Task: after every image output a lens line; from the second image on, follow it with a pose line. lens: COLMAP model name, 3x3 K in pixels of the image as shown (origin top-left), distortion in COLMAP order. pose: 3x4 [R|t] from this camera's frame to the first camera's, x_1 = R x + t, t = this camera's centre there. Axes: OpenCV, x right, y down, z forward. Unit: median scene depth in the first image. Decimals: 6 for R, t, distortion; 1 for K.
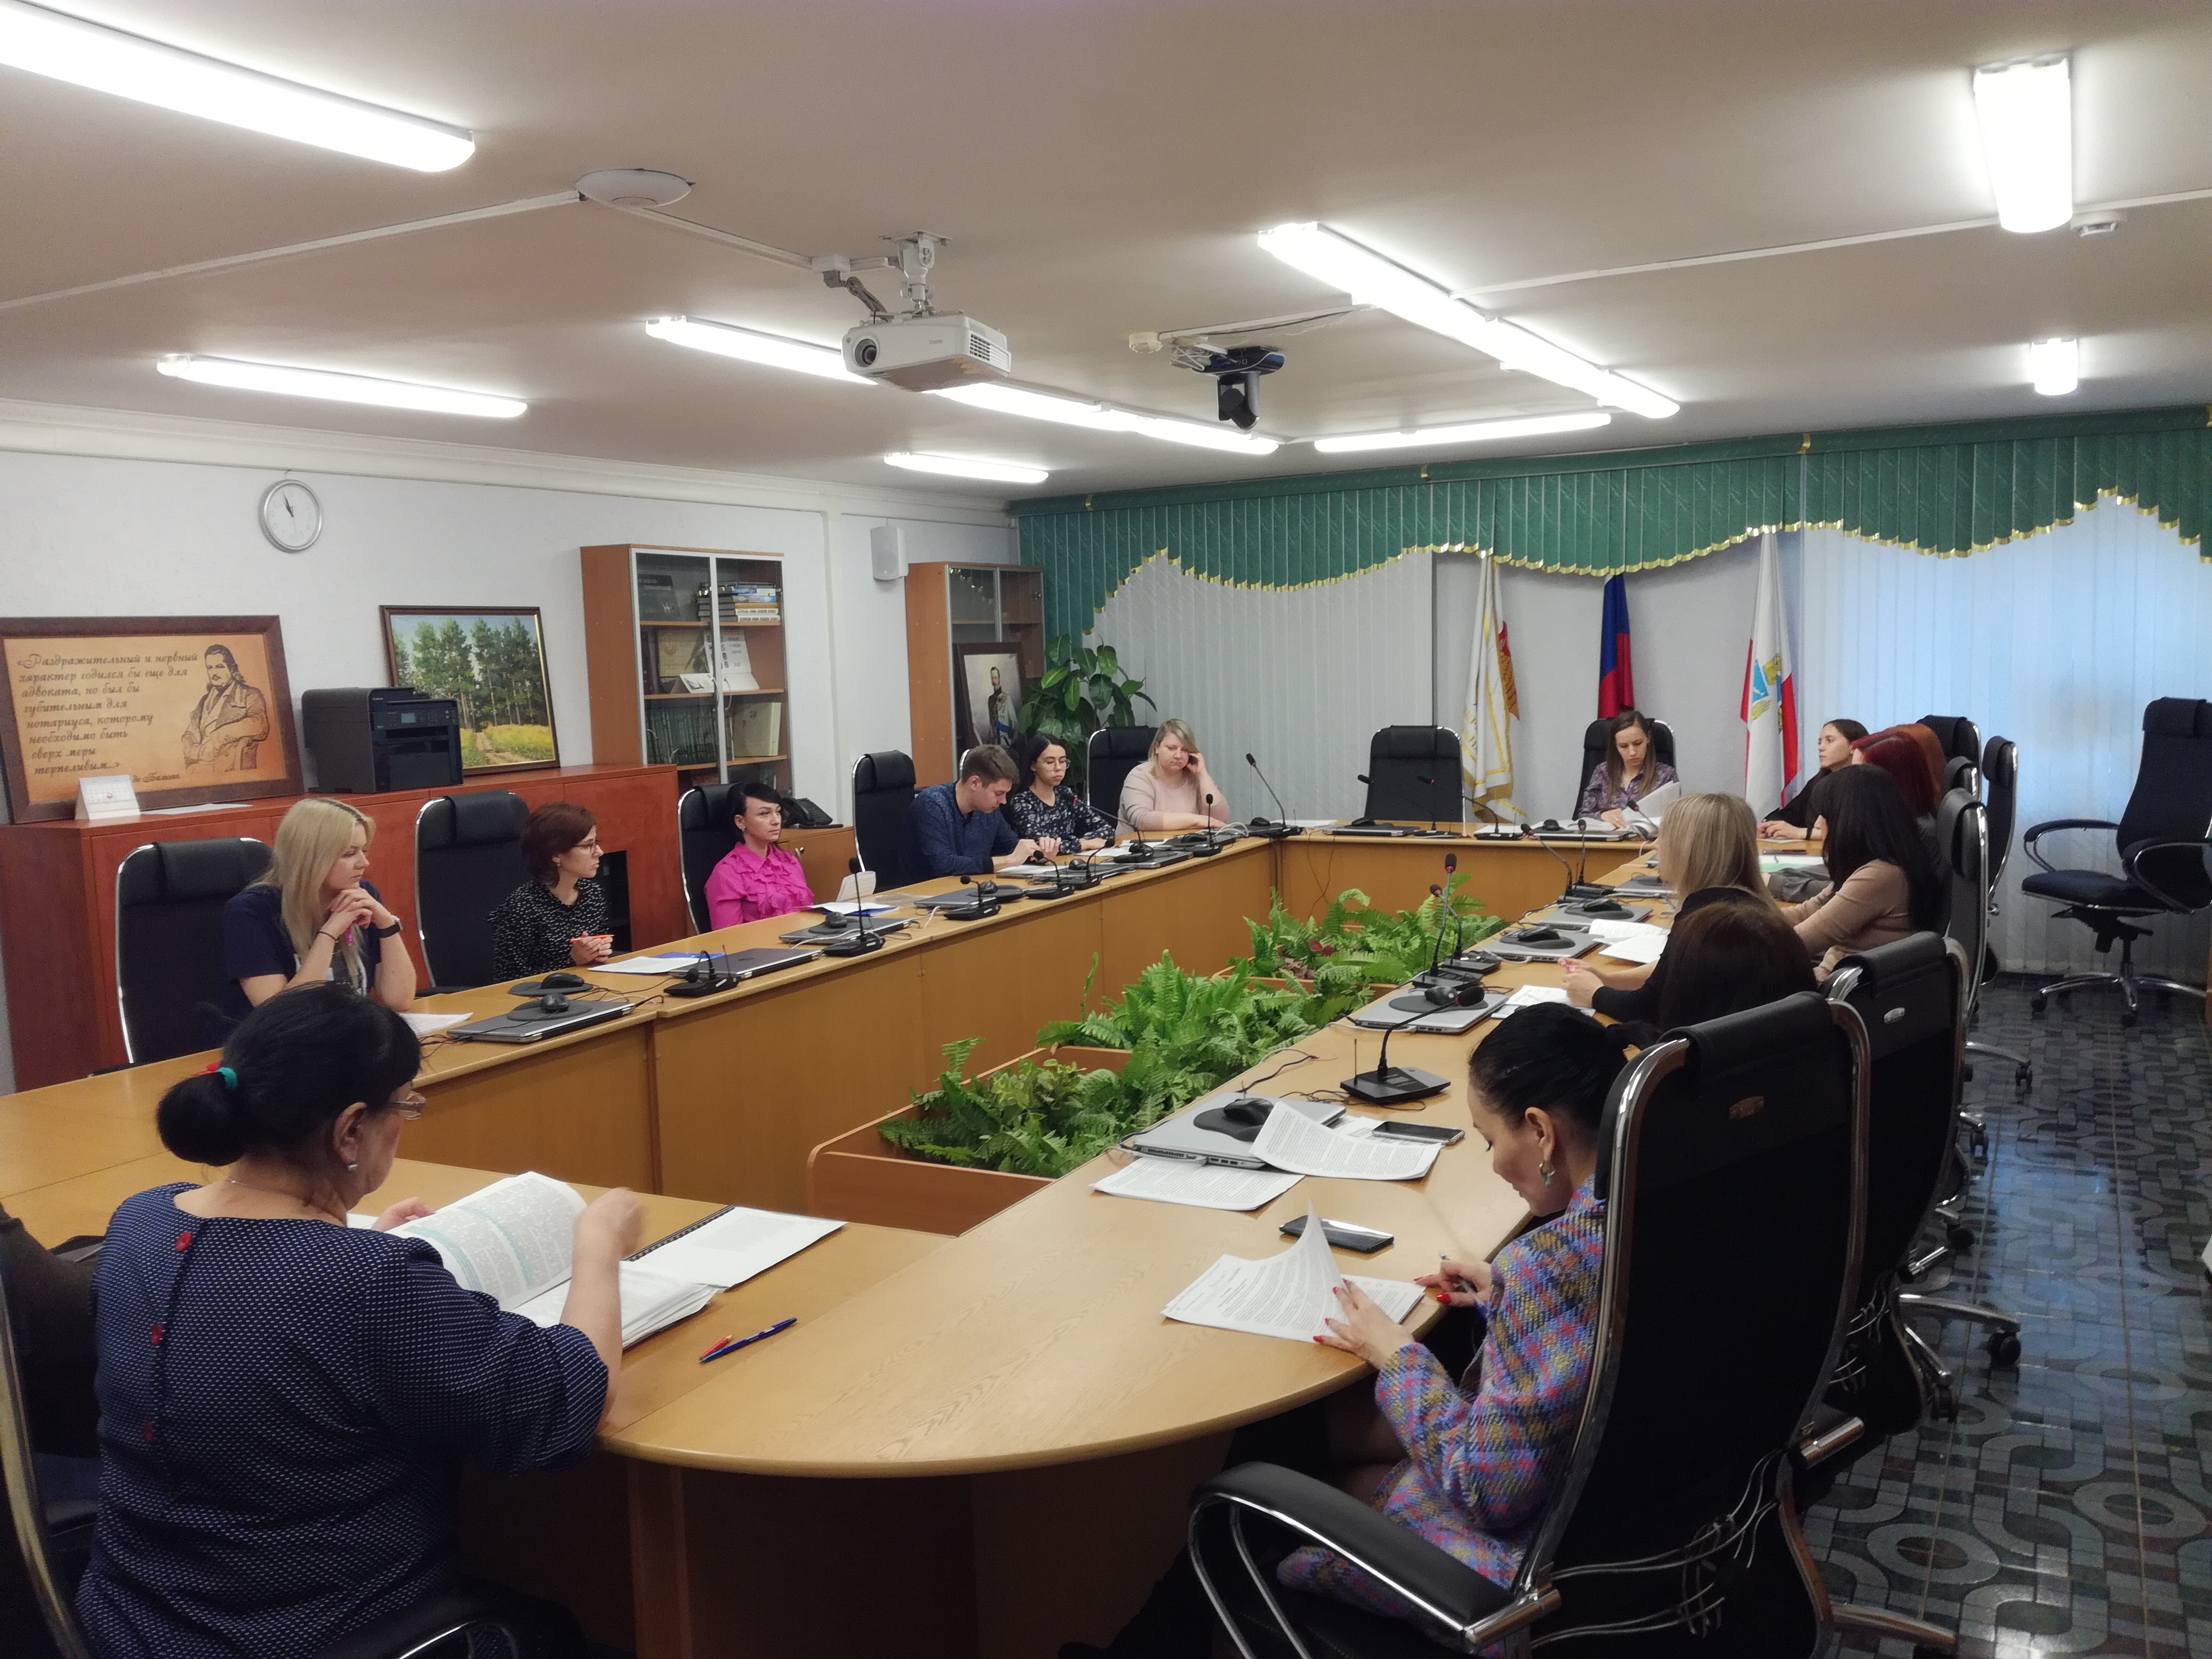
lens RADIAL K [[1802.0, 0, 1097.4], [0, 1802.0, 828.0], [0, 0, 1]] dist [0.051743, -0.109006]
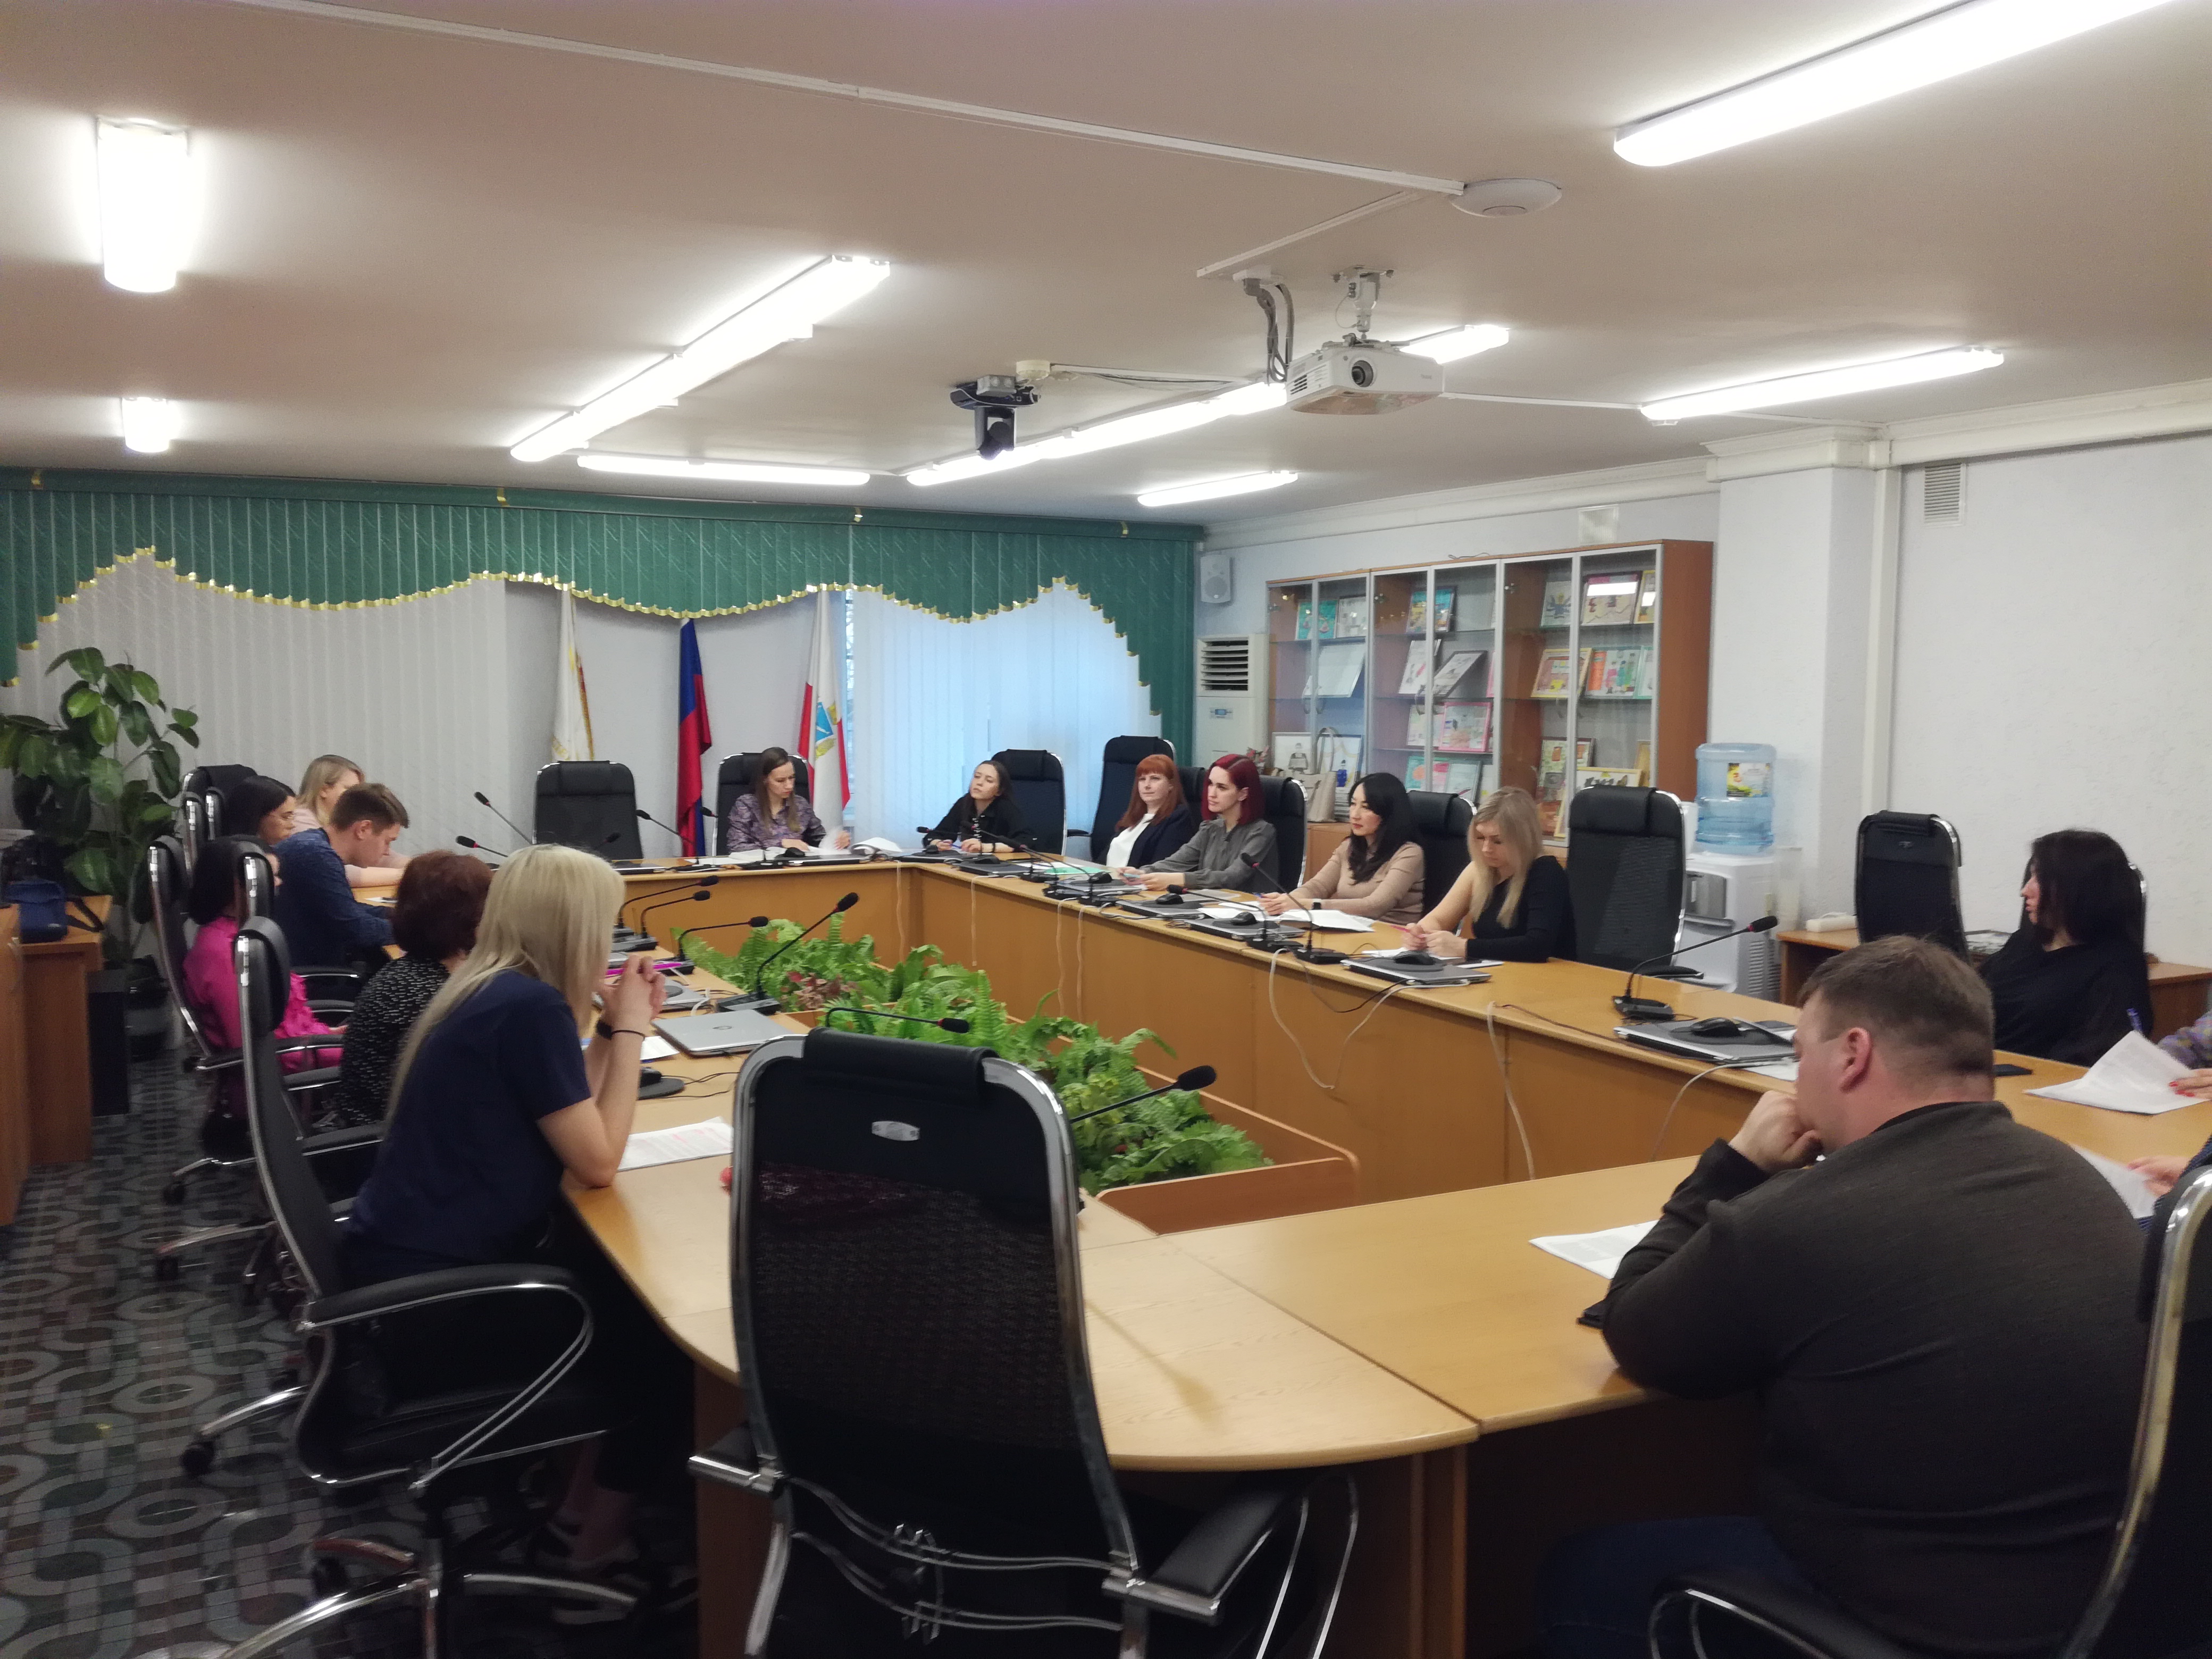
lens RADIAL K [[1802.0, 0, 1099.4], [0, 1802.0, 842.1], [0, 0, 1]] dist [0.051743, -0.109006]
pose [[0.550392, -0.039796, 0.833958, -0.448095], [0.059969, 0.998168, 0.008054, -0.004865], [-0.832750, 0.045578, 0.551770, 0.228357]]
